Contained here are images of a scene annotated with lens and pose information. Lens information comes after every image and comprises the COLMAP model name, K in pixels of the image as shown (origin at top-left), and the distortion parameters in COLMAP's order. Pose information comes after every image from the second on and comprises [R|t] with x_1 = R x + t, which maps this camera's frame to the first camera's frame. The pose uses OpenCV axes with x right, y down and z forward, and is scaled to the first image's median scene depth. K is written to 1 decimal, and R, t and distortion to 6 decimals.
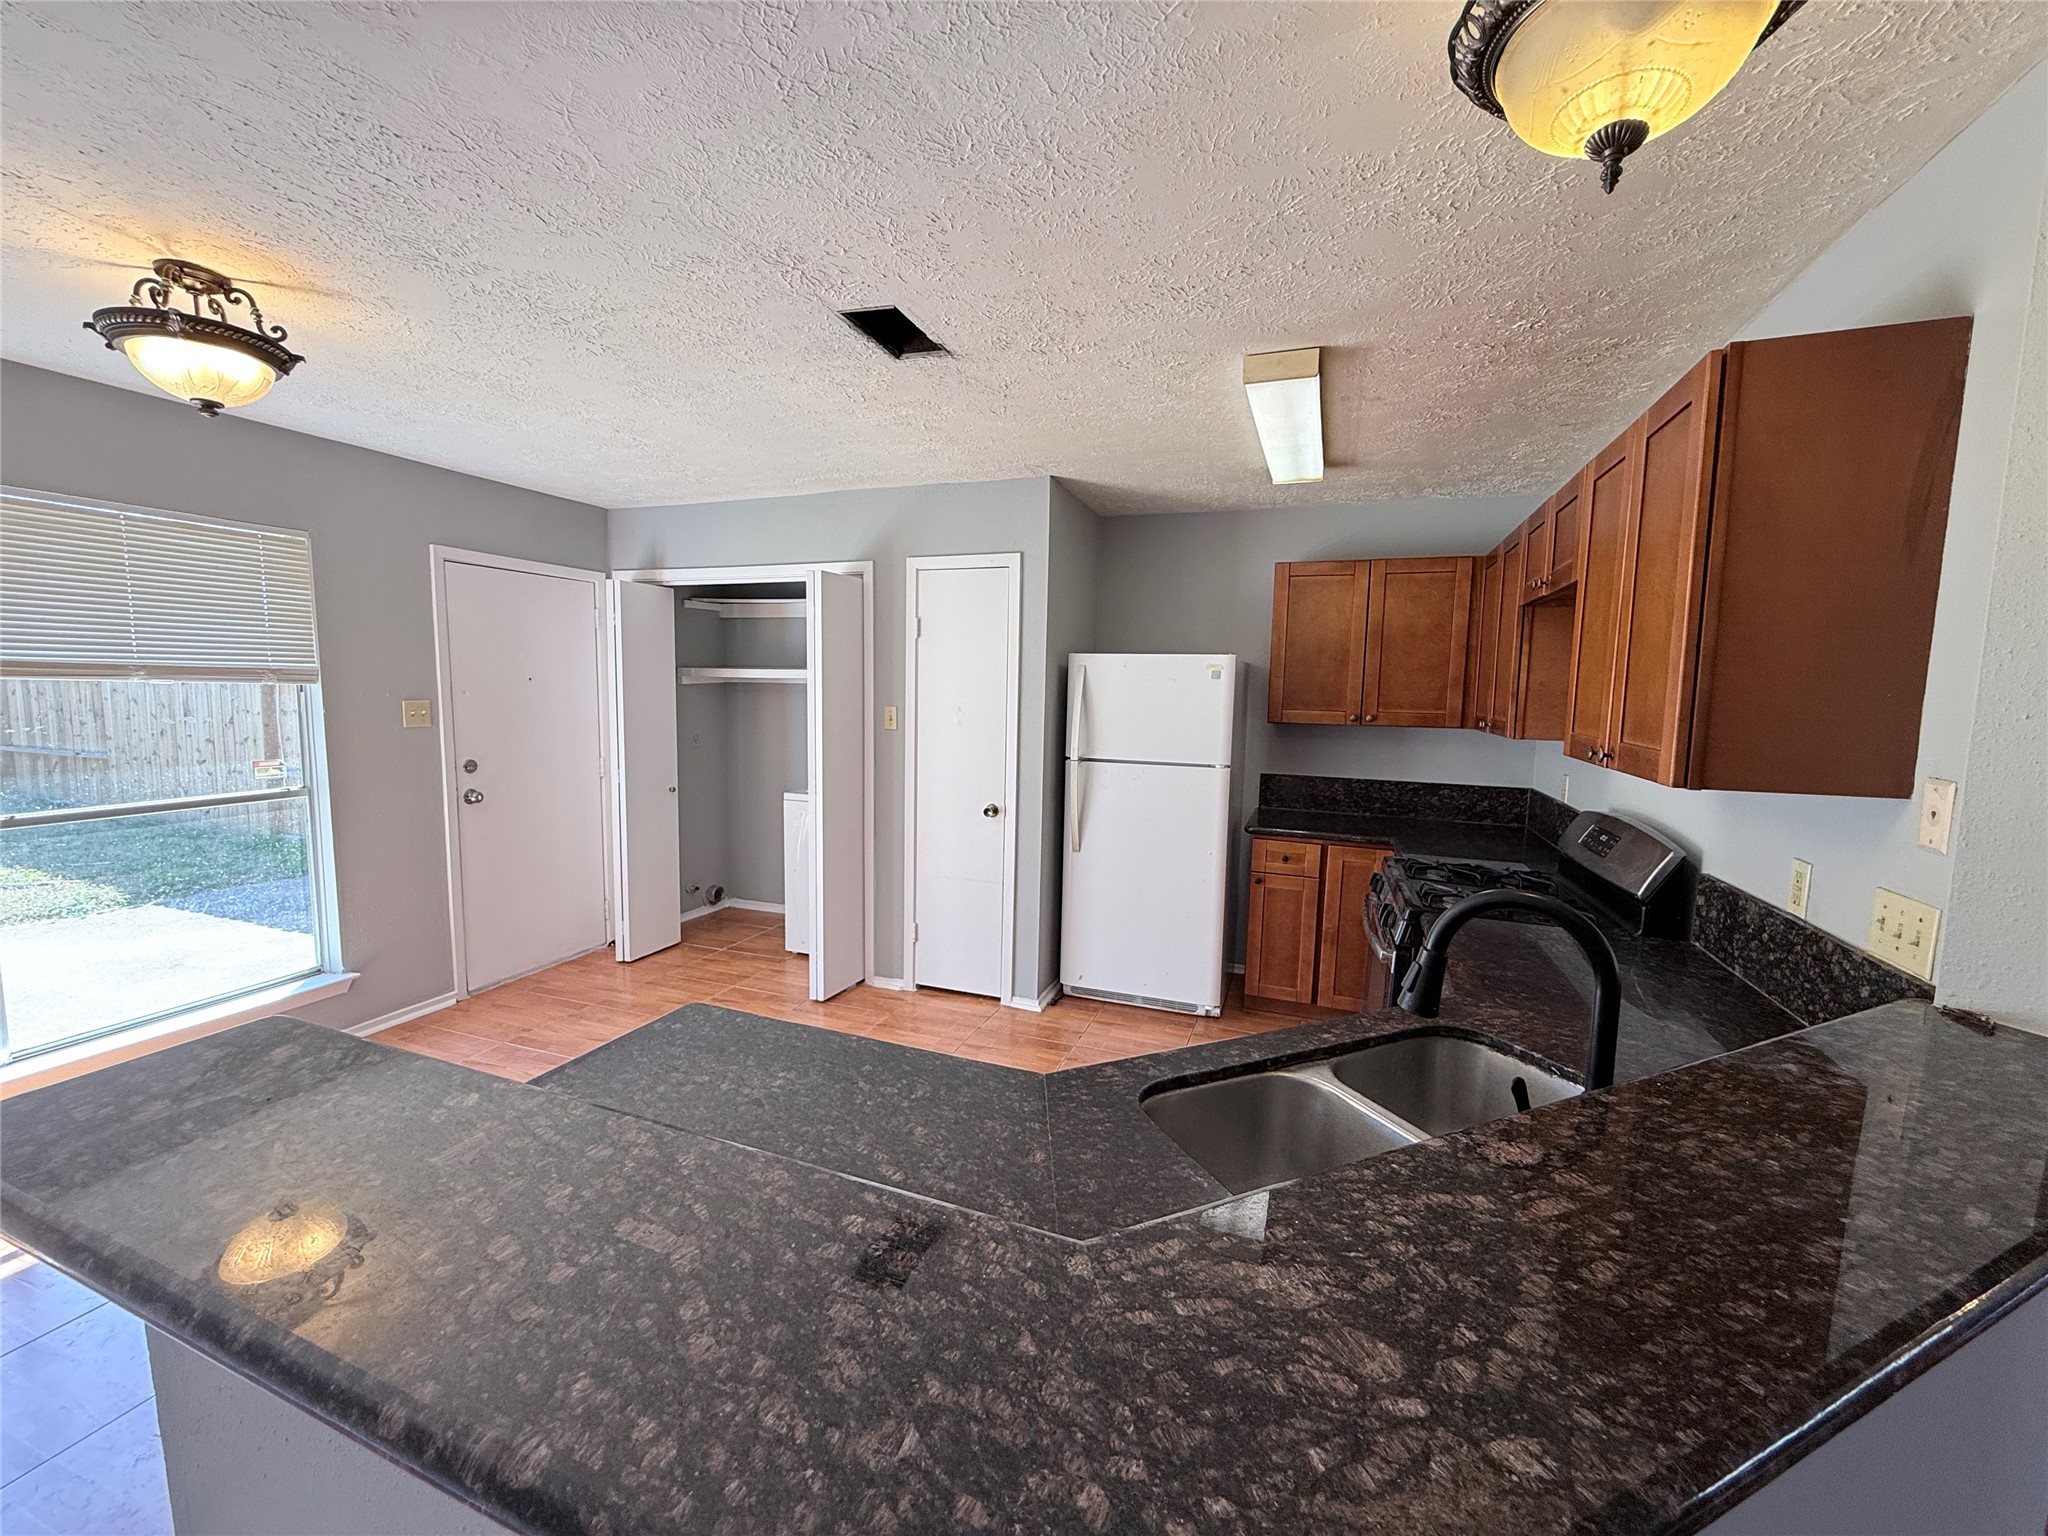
lens RADIAL K [[817.7, 0, 1022.1], [0, 817.7, 765.7], [0, 0, 1]] dist [-0.000103, 0.000273]
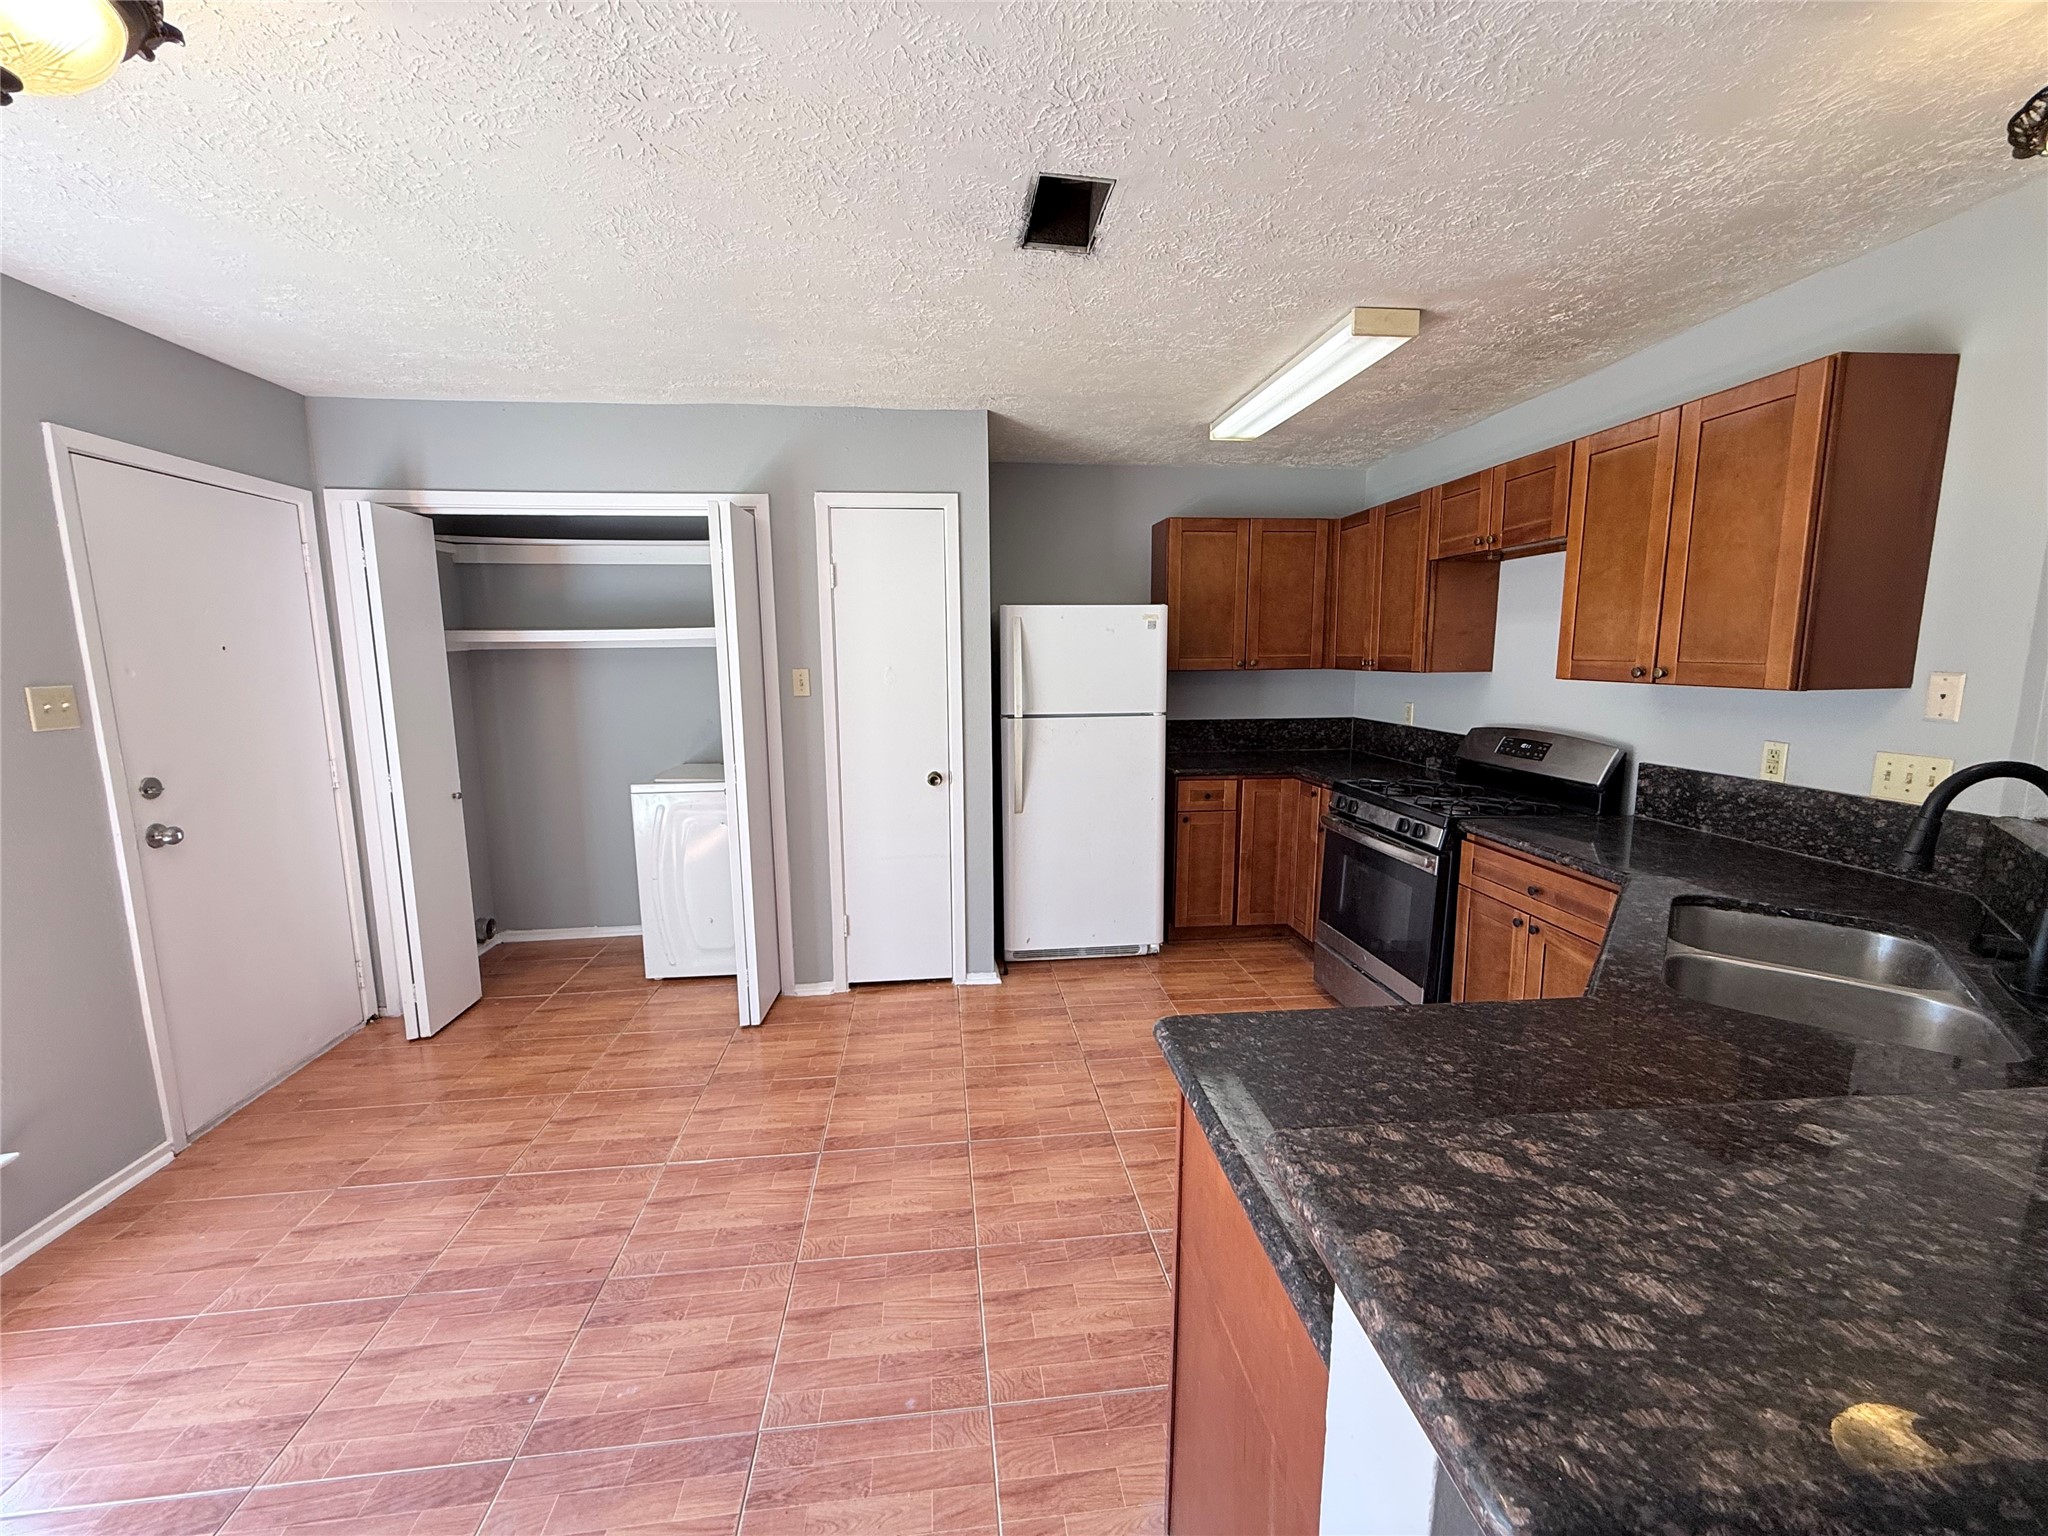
lens RADIAL K [[817.7, 0, 1022.1], [0, 817.7, 765.7], [0, 0, 1]] dist [-0.000103, 0.000273]
pose [[0.893760, -0.089273, 0.439572, -0.353488], [0.070320, 0.995763, 0.059251, -0.006872], [-0.442999, -0.022046, 0.896251, 0.139345]]
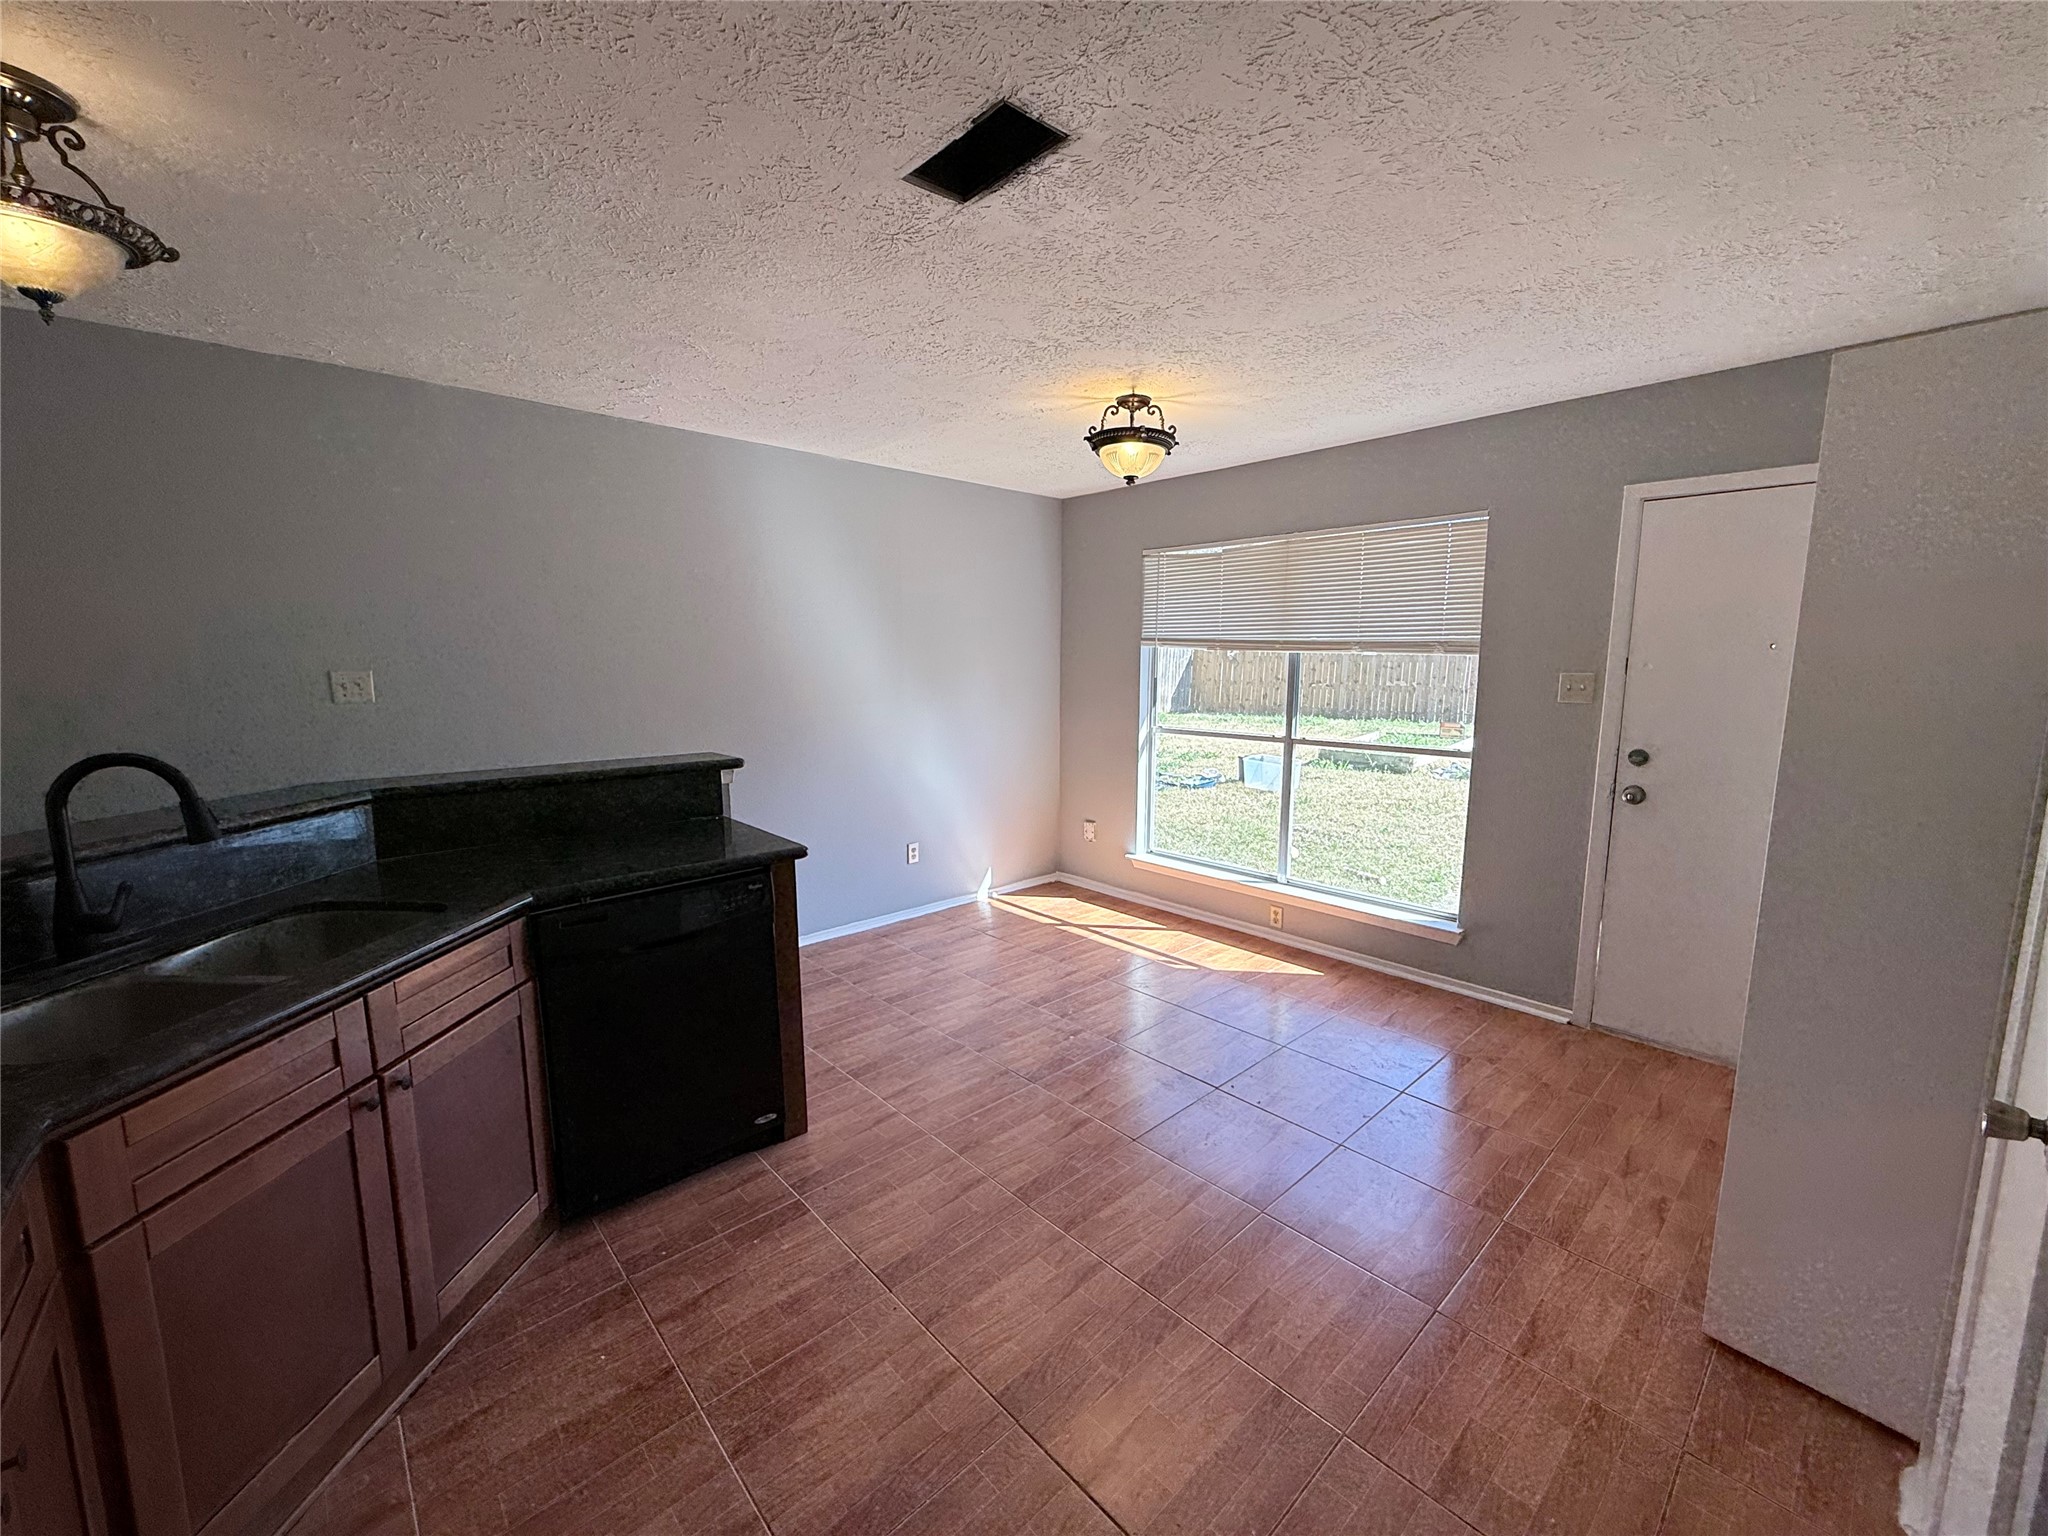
lens RADIAL K [[817.7, 0, 1022.1], [0, 817.7, 765.7], [0, 0, 1]] dist [-0.000103, 0.000273]
pose [[-0.454020, 0.102241, -0.885106, 0.310720], [-0.099166, 0.981424, 0.164235, -0.063404], [0.885456, 0.162338, -0.435447, 0.823190]]
